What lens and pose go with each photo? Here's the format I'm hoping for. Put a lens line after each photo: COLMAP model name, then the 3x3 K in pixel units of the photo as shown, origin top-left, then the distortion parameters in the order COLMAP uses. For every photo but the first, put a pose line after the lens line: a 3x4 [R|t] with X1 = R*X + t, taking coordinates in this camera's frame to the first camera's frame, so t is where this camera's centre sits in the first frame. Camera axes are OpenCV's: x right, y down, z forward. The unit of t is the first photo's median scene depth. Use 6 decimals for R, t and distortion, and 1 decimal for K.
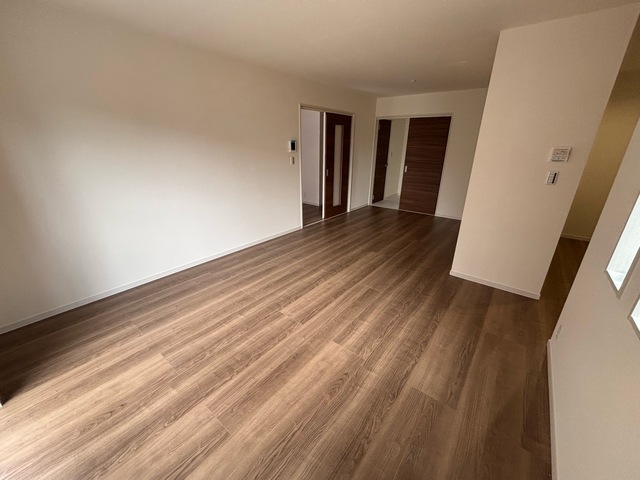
lens RADIAL K [[258.6, 0, 320.0], [0, 258.6, 240.0], [0, 0, 1]] dist [0.008253, 0.000075]
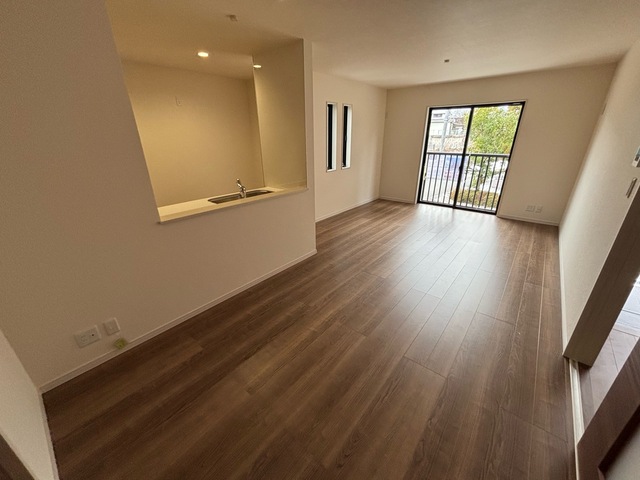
lens RADIAL K [[258.6, 0, 320.0], [0, 258.6, 240.0], [0, 0, 1]] dist [0.008253, 0.000075]
pose [[-0.999660, -0.005446, 0.025490, 0.518895], [0.013355, 0.732812, 0.680300, -0.792573], [-0.022384, 0.680409, -0.732490, 2.060036]]
